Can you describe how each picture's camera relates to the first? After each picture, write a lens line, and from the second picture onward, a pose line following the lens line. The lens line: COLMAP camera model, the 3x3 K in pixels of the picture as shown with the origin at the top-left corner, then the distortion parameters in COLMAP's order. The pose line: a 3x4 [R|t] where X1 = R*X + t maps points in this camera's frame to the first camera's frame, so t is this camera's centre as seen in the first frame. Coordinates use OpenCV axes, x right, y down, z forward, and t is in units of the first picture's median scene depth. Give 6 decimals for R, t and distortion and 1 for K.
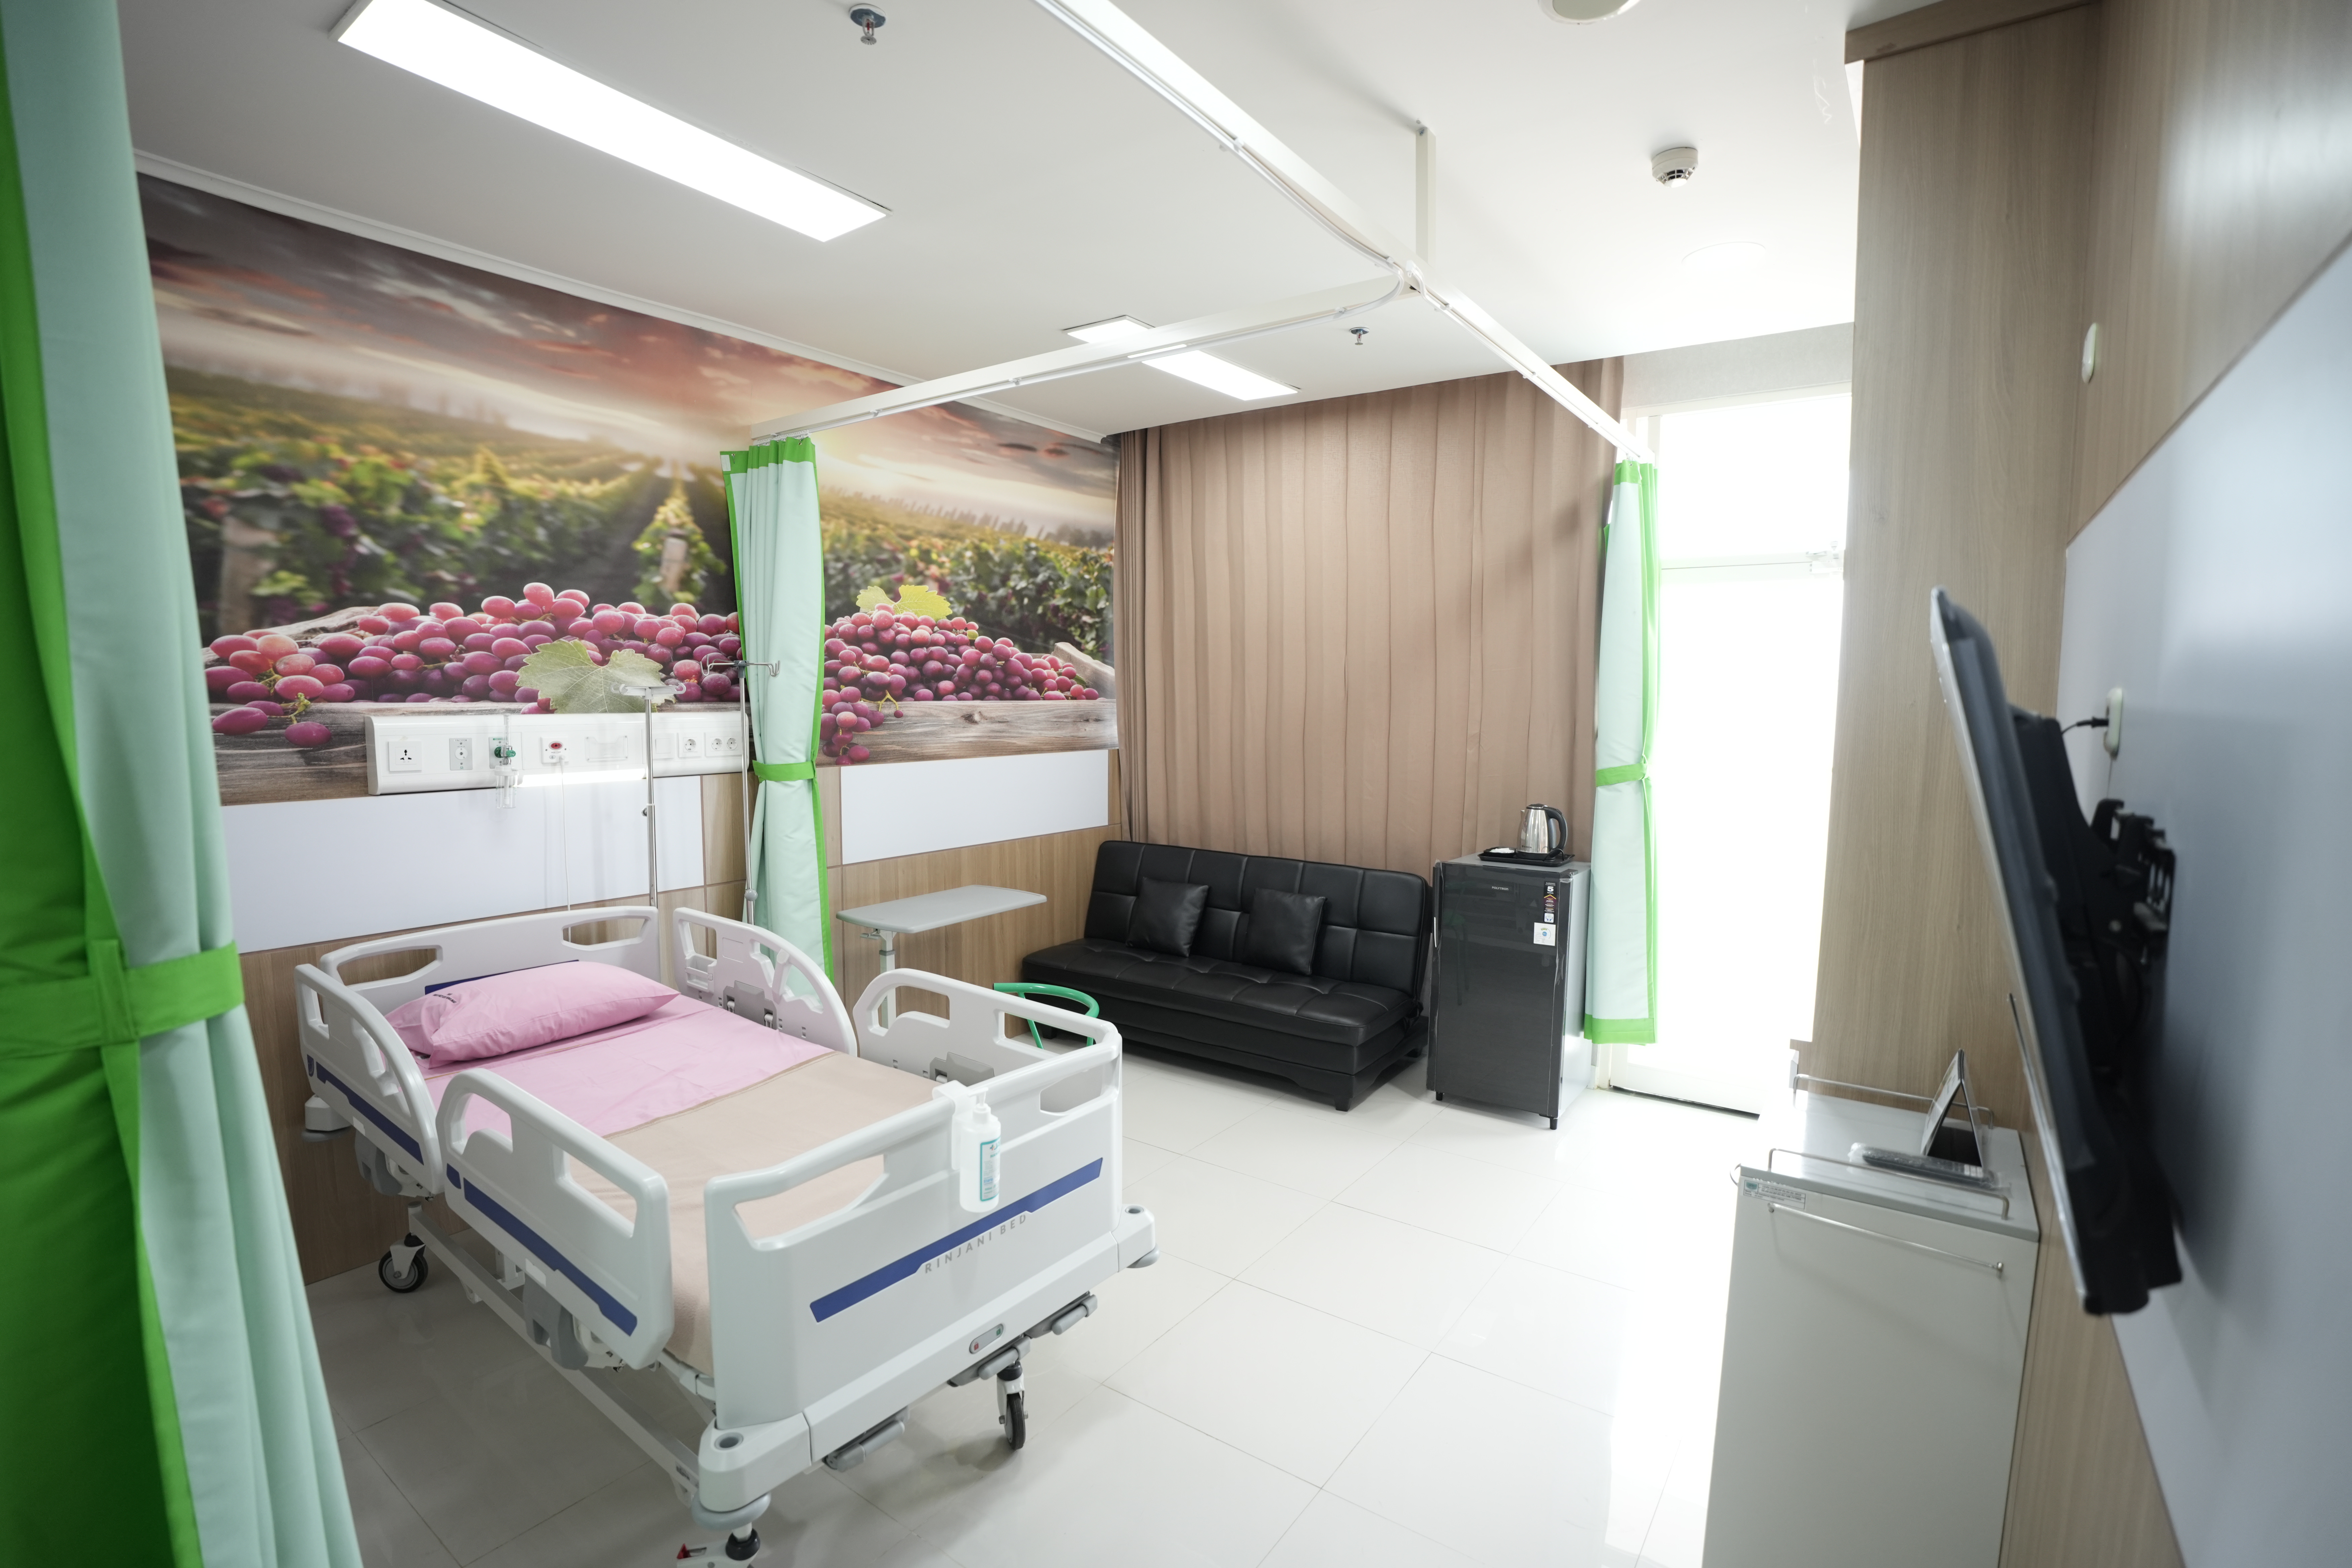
lens RADIAL K [[1071.3, 0, 1168.1], [0, 1071.3, 788.6], [0, 0, 1]] dist [-0.076918, 0.025509]
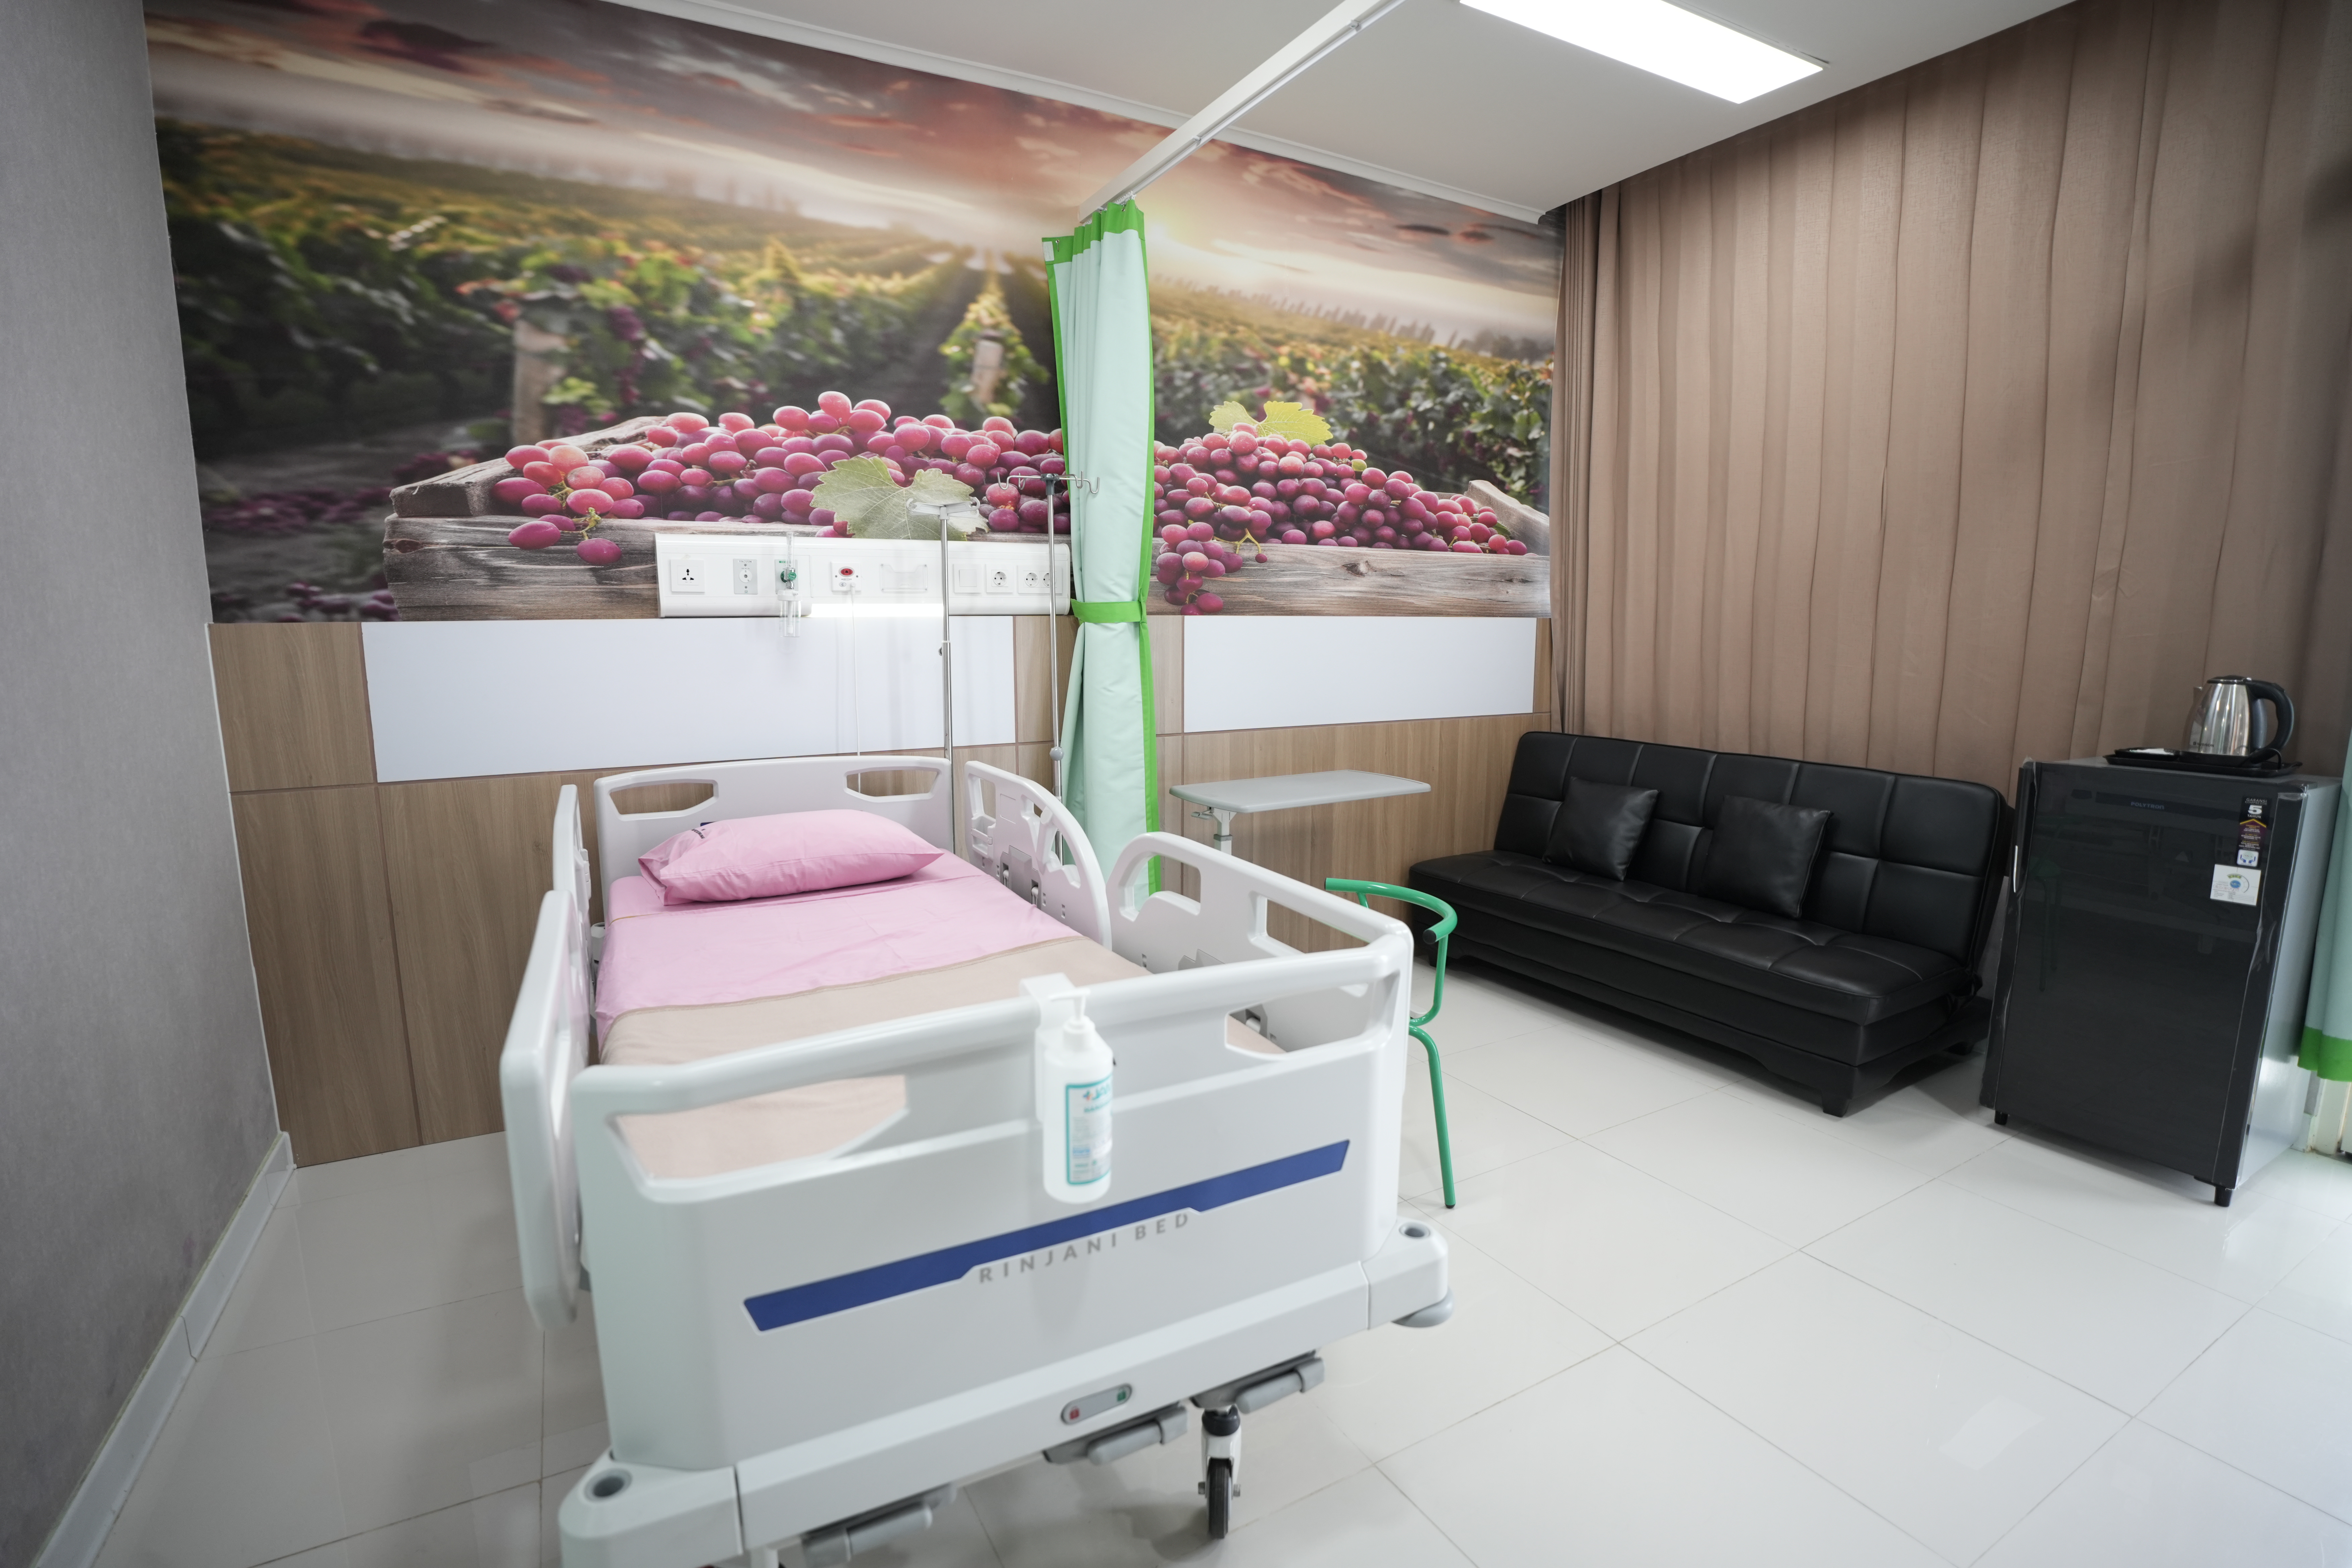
lens RADIAL K [[1071.3, 0, 1168.1], [0, 1071.3, 788.6], [0, 0, 1]] dist [-0.076918, 0.025509]
pose [[0.906304, 0.053541, -0.419221, 0.054064], [-0.026853, 0.997234, 0.069310, 0.071112], [0.421772, -0.051559, 0.905235, 0.272040]]
